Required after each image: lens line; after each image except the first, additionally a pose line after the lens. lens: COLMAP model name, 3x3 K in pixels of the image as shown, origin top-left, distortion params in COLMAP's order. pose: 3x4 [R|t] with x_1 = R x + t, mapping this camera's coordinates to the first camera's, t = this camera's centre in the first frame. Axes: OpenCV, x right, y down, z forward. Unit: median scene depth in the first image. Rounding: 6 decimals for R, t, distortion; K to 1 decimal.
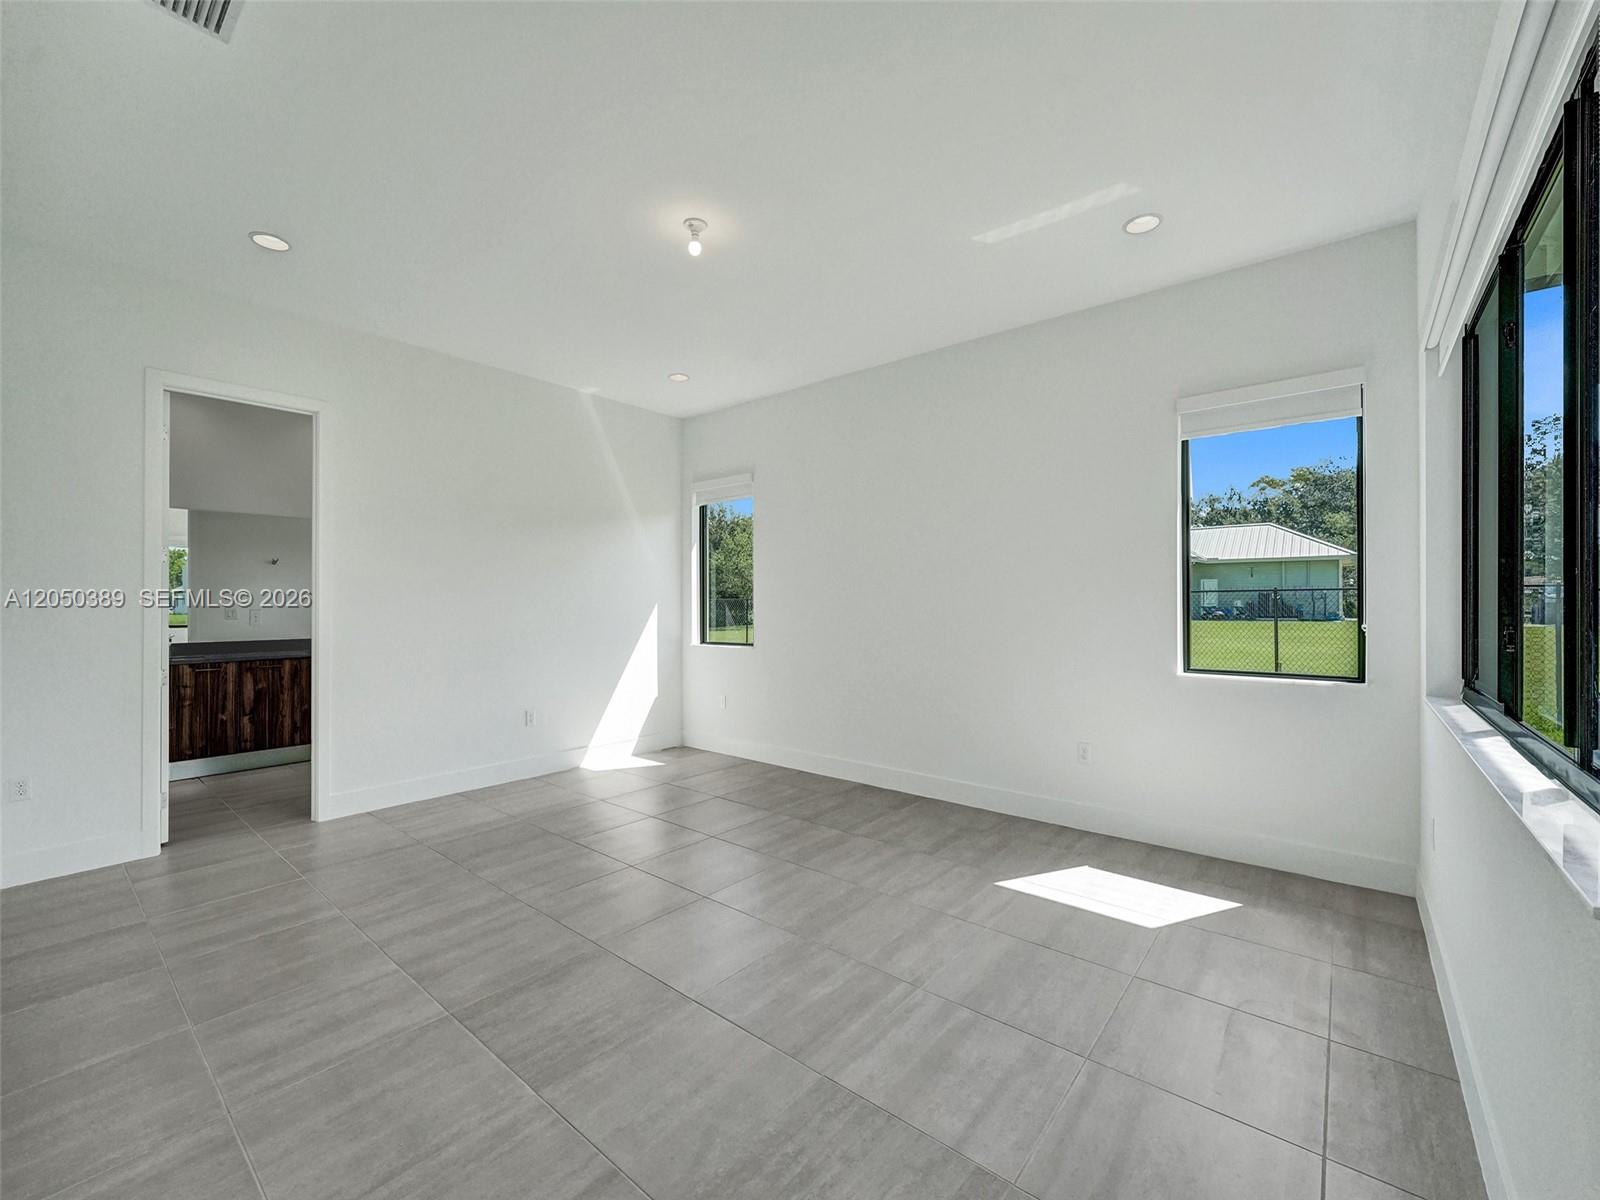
lens RADIAL K [[664.1, 0, 800.0], [0, 664.1, 600.0], [0, 0, 1]] dist [-0.001723, -0.000080]
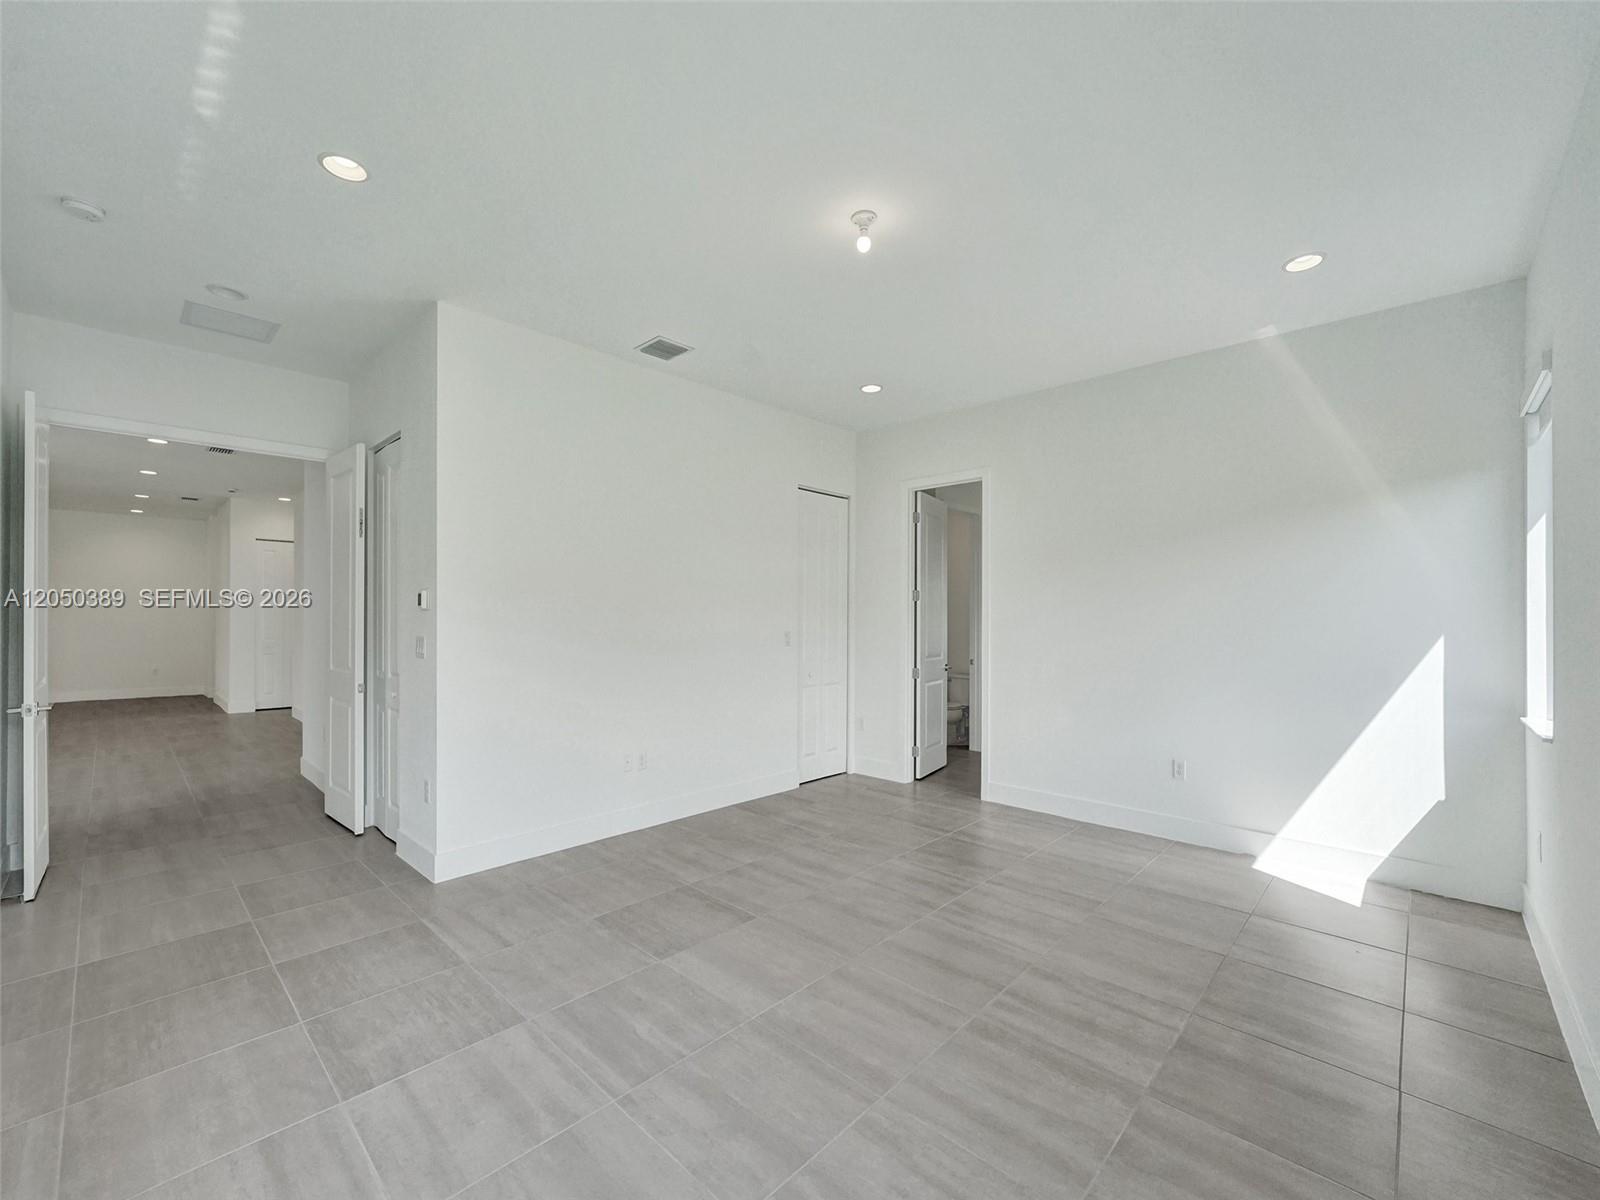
lens RADIAL K [[665.8, 0, 797.6], [0, 665.8, 612.1], [0, 0, 1]] dist [-0.004451, -0.000252]
pose [[-0.066162, -0.008523, -0.997772, 0.727177], [-0.000126, 0.999964, -0.008533, -0.018360], [0.997809, -0.000439, -0.066161, 0.928333]]
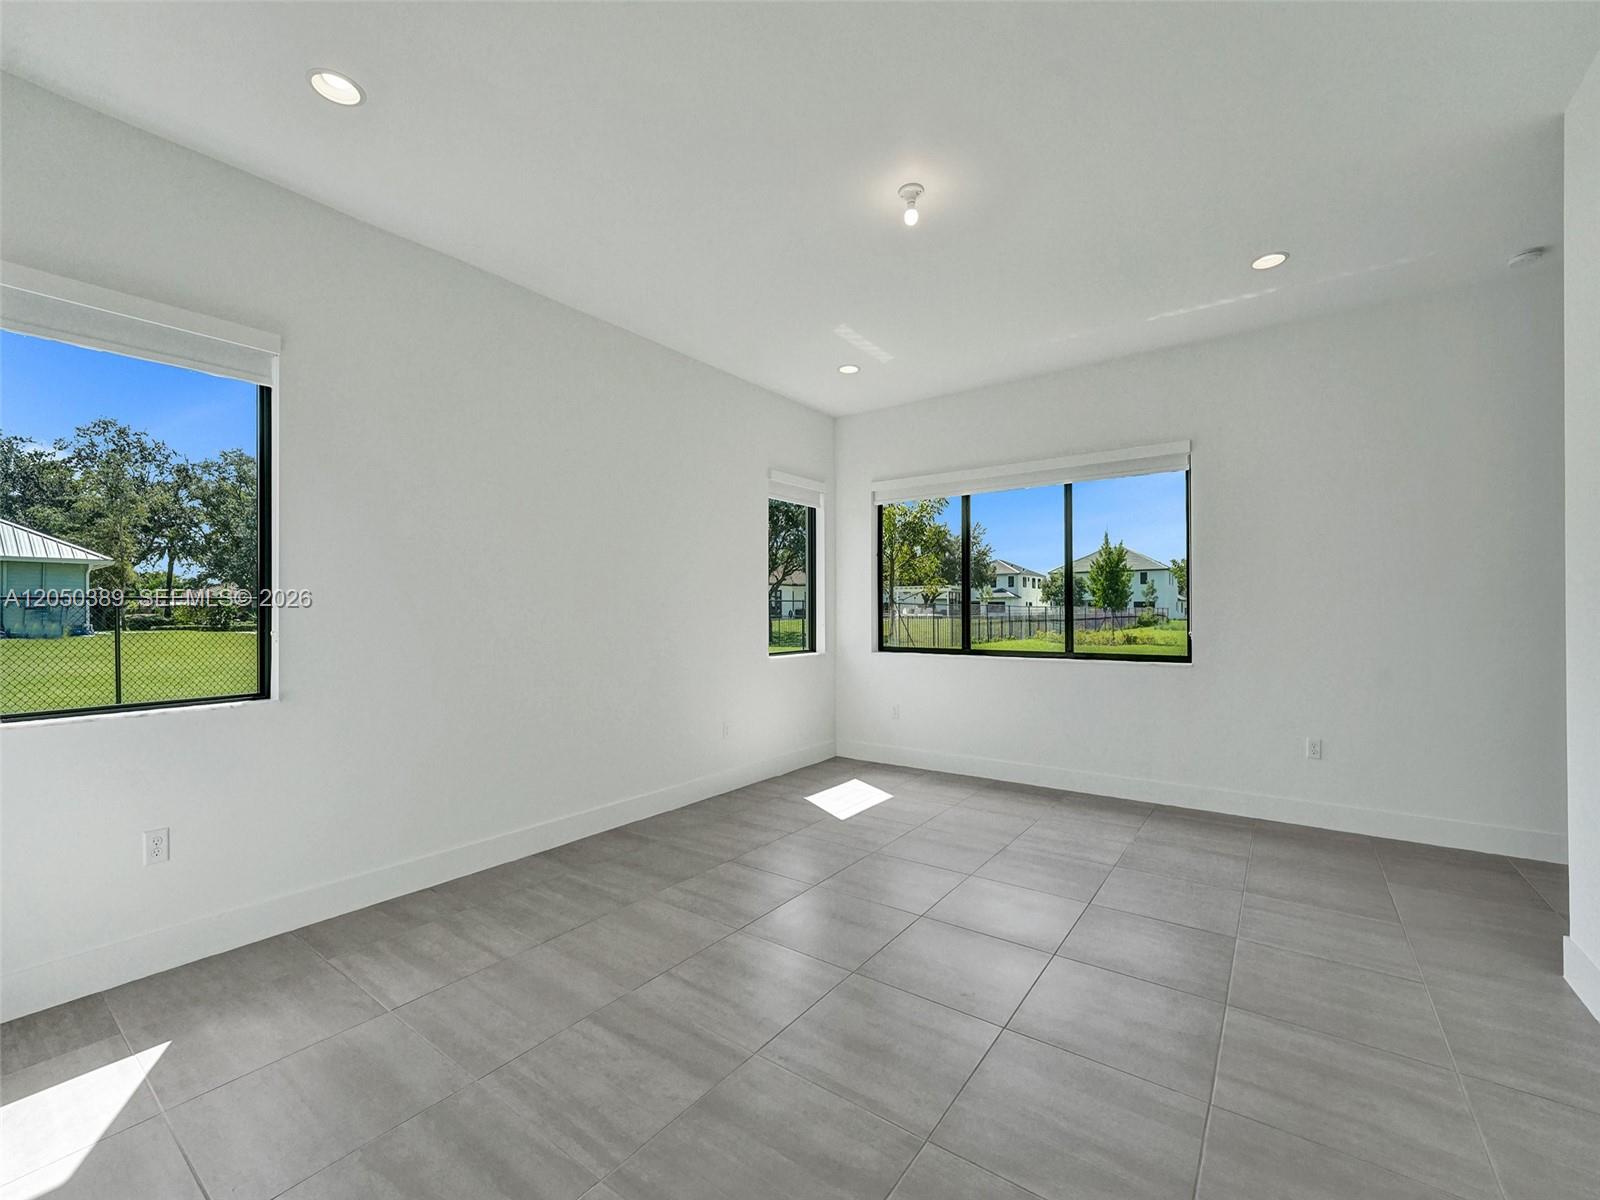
lens RADIAL K [[665.8, 0, 797.6], [0, 665.8, 612.1], [0, 0, 1]] dist [-0.004451, -0.000252]
pose [[-0.058396, 0.000022, 0.998293, -1.017720], [-0.000316, 1.000000, -0.000041, 0.012513], [-0.998293, -0.000317, -0.058396, 1.159703]]
